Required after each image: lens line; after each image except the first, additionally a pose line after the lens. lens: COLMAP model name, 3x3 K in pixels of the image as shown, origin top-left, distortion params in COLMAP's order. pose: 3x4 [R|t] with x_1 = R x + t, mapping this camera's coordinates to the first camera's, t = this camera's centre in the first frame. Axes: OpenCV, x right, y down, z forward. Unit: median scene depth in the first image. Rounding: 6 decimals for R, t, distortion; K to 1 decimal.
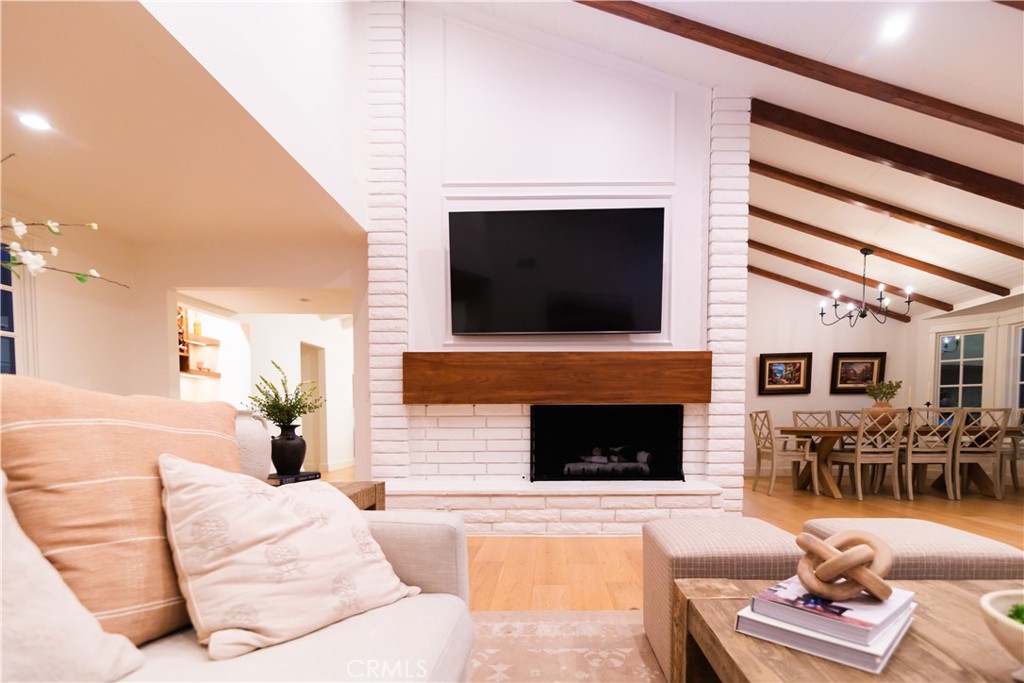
lens RADIAL K [[488.7, 0, 548.2], [0, 488.7, 439.6], [0, 0, 1]] dist [-0.009793, -0.000125]
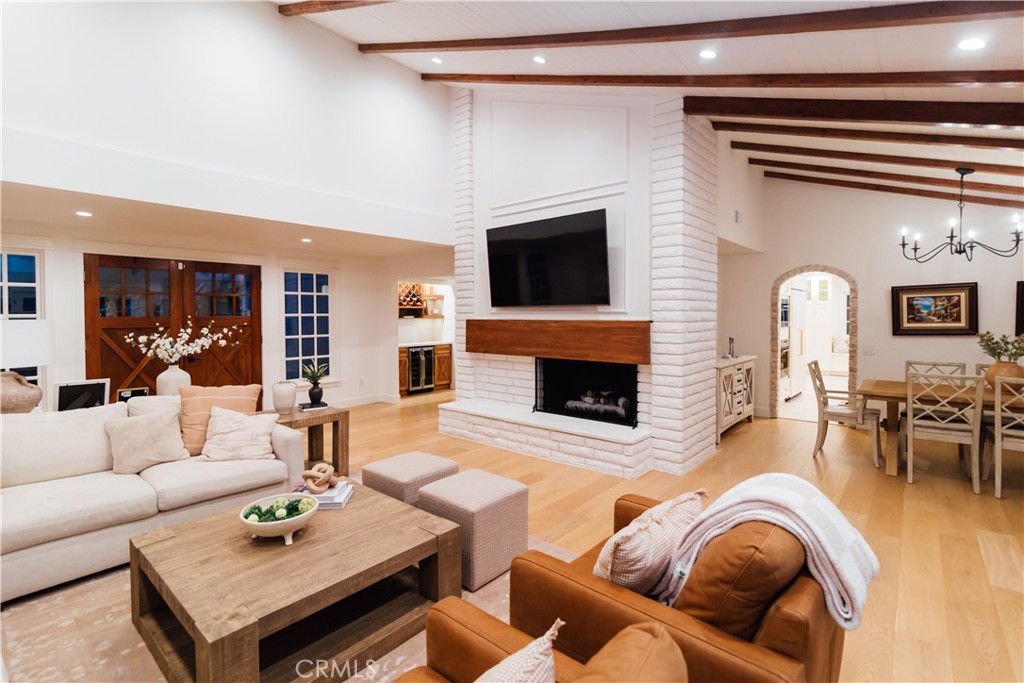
lens RADIAL K [[472.9, 0, 510.5], [0, 472.9, 316.3], [0, 0, 1]] dist [0.001373, 0.000006]
pose [[0.761073, 0.000212, -0.648666, 0.591100], [-0.024670, 0.999286, -0.028618, -0.108527], [0.648197, 0.037783, 0.760535, -0.057084]]
